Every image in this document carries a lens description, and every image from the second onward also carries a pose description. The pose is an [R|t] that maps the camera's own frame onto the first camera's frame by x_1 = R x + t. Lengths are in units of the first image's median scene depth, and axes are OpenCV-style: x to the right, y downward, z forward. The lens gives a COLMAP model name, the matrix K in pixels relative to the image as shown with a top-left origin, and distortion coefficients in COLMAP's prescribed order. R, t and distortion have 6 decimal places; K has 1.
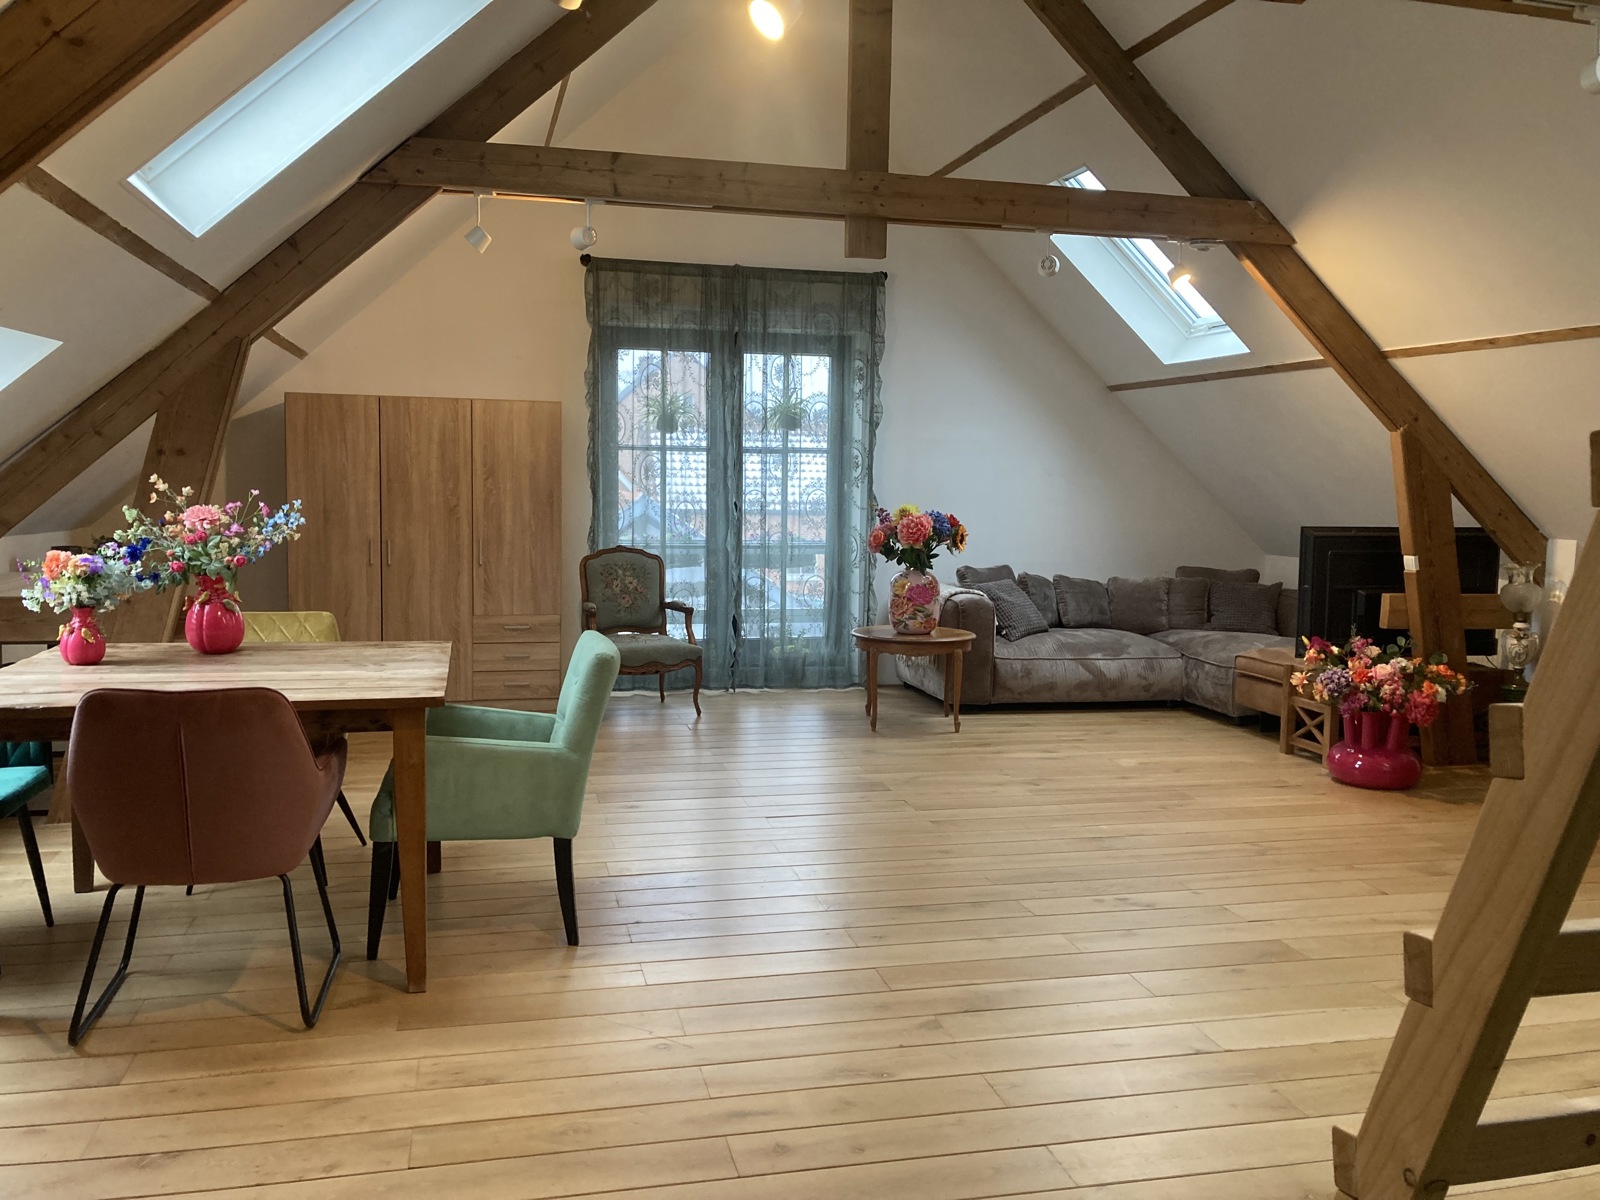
lens RADIAL K [[1345.6, 0, 793.2], [0, 1345.6, 599.9], [0, 0, 1]] dist [0.018914, 0.022296]
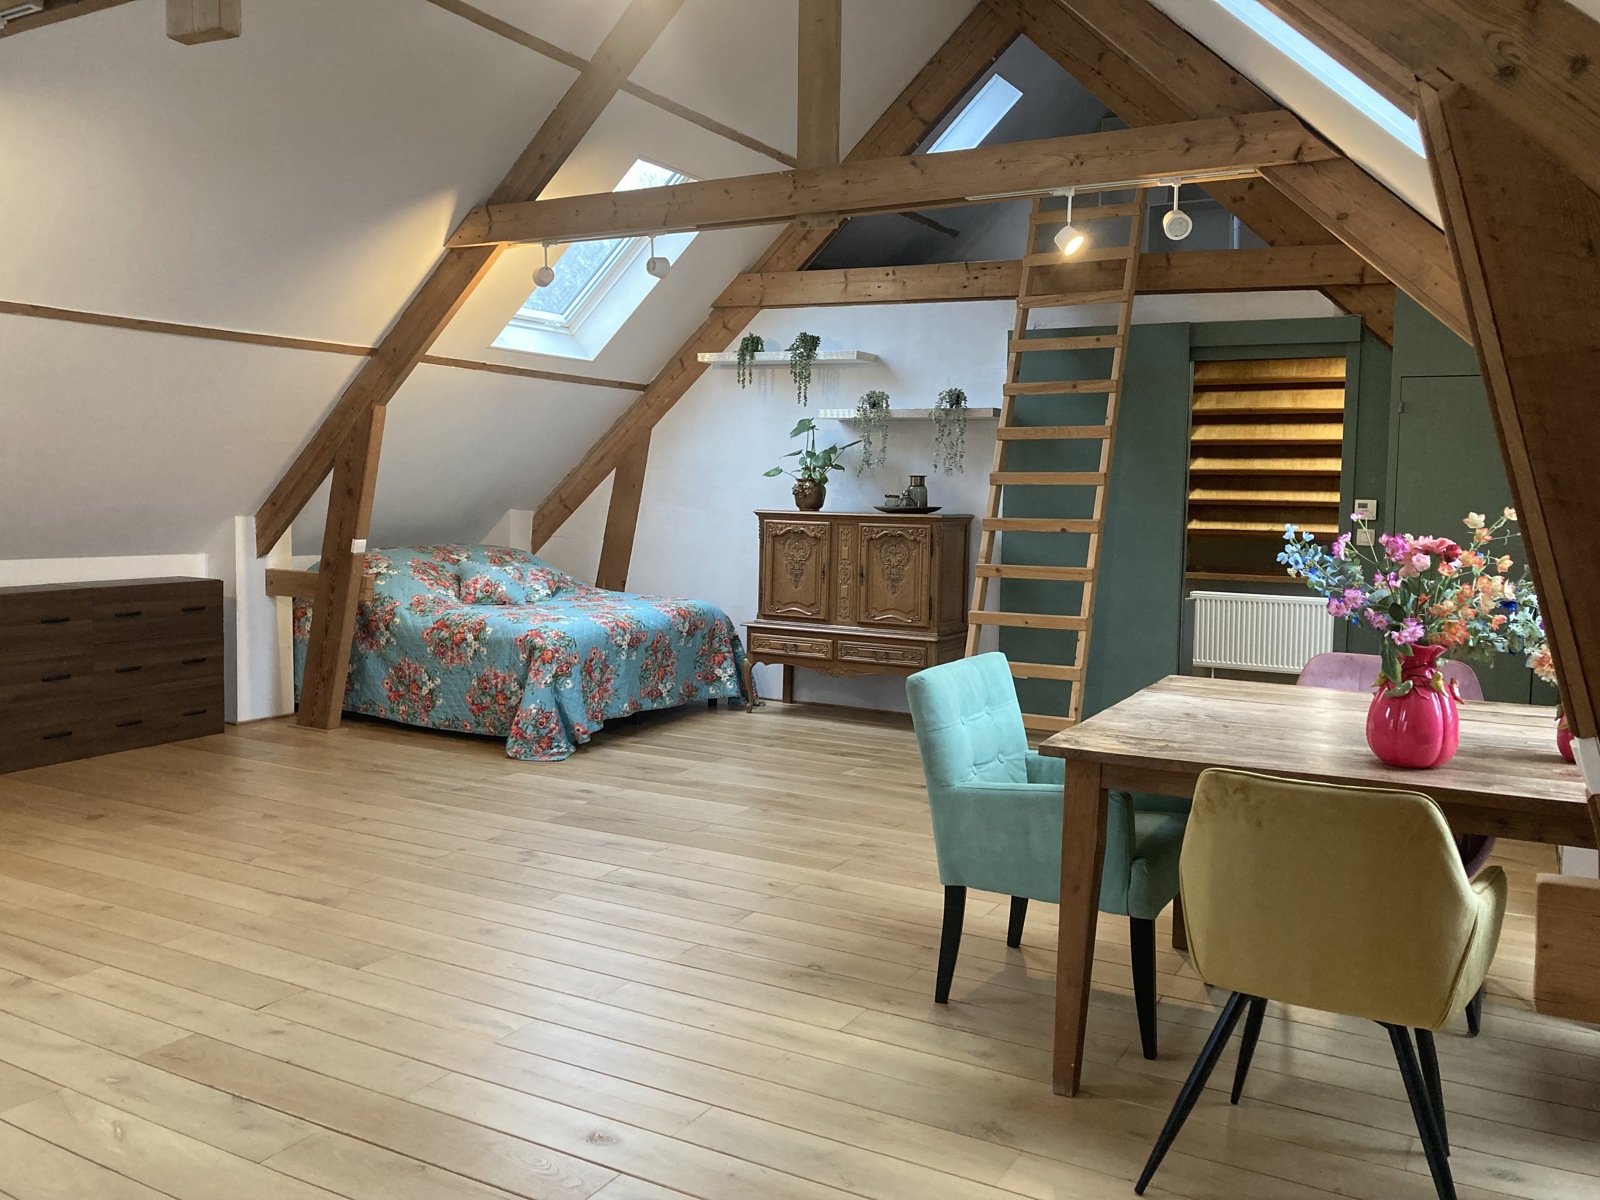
lens RADIAL K [[1345.6, 0, 802.8], [0, 1345.6, 600.3], [0, 0, 1]] dist [0.018914, 0.022296]
pose [[-0.735620, -0.076584, 0.673052, -0.371602], [0.048392, 0.985109, 0.164983, -0.086535], [-0.675664, 0.153935, -0.720959, 0.960162]]
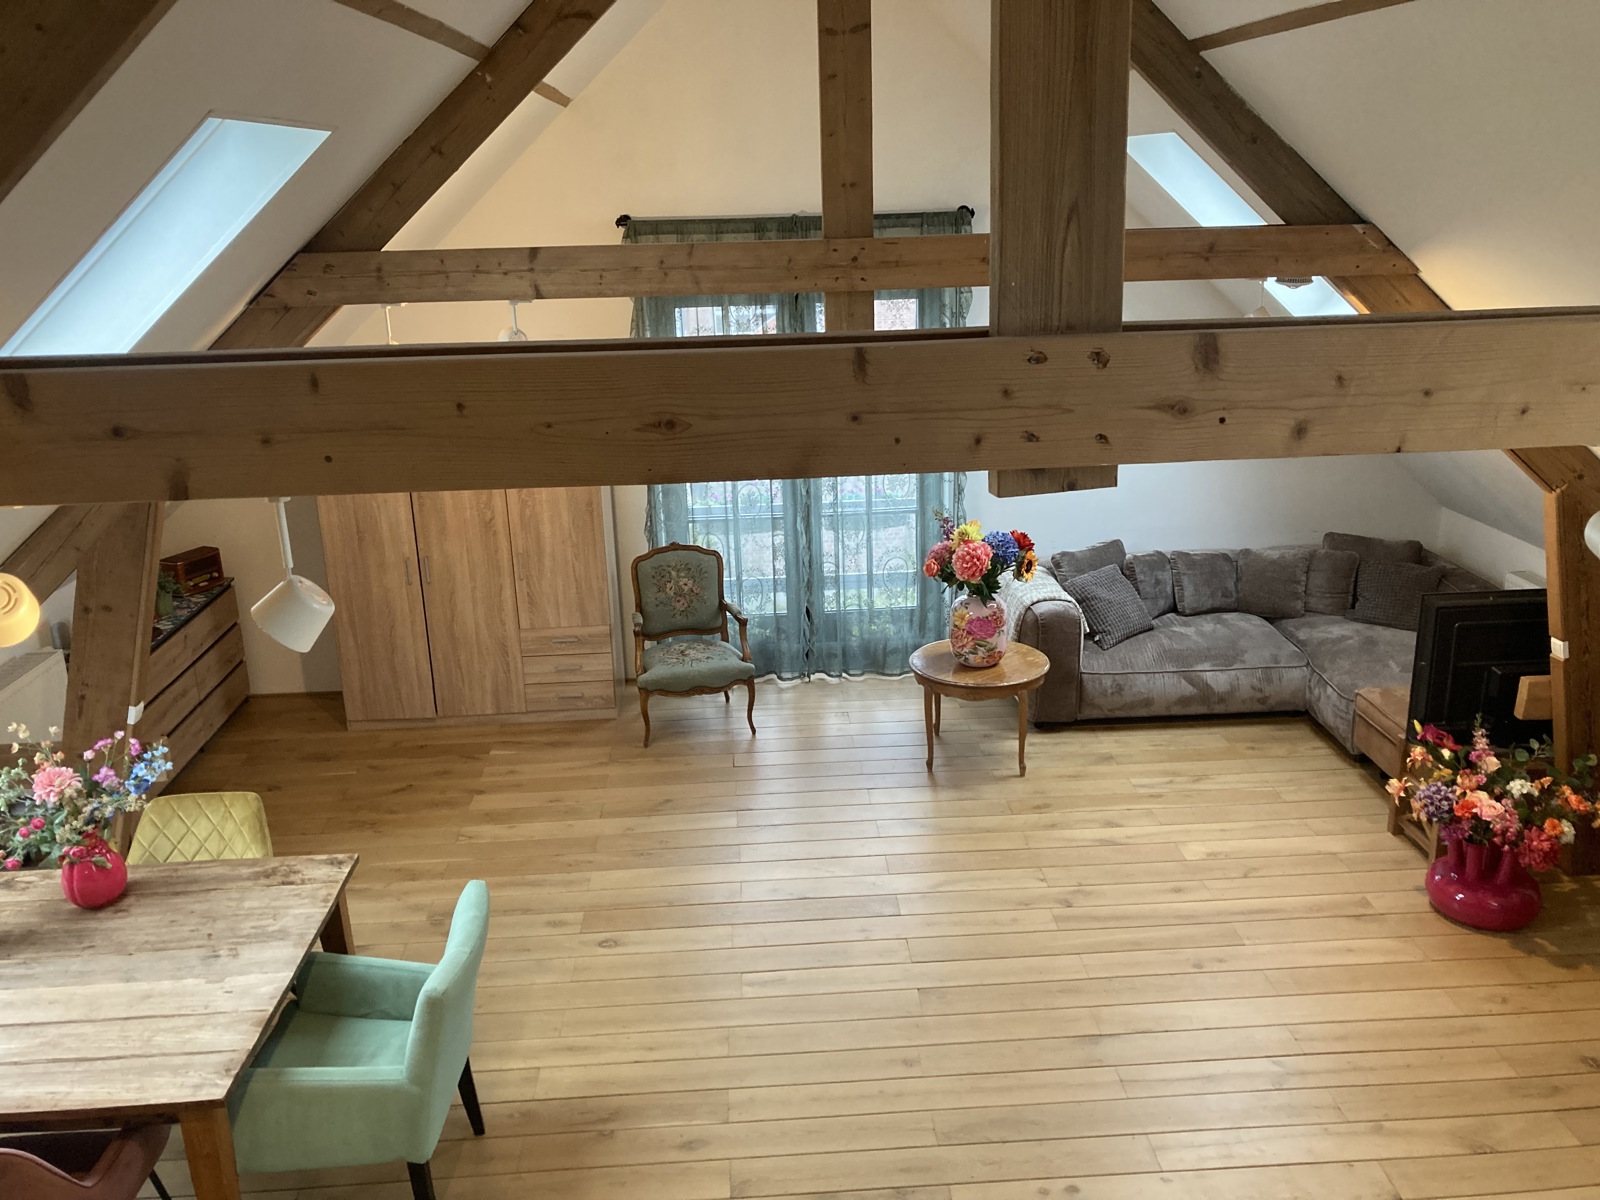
lens RADIAL K [[1345.6, 0, 809.7], [0, 1345.6, 600.8], [0, 0, 1]] dist [0.018914, 0.022296]
pose [[0.983526, 0.011907, -0.180374, 0.139086], [0.027824, 0.975965, 0.216143, -0.211283], [0.178612, -0.217601, 0.959556, 0.124209]]
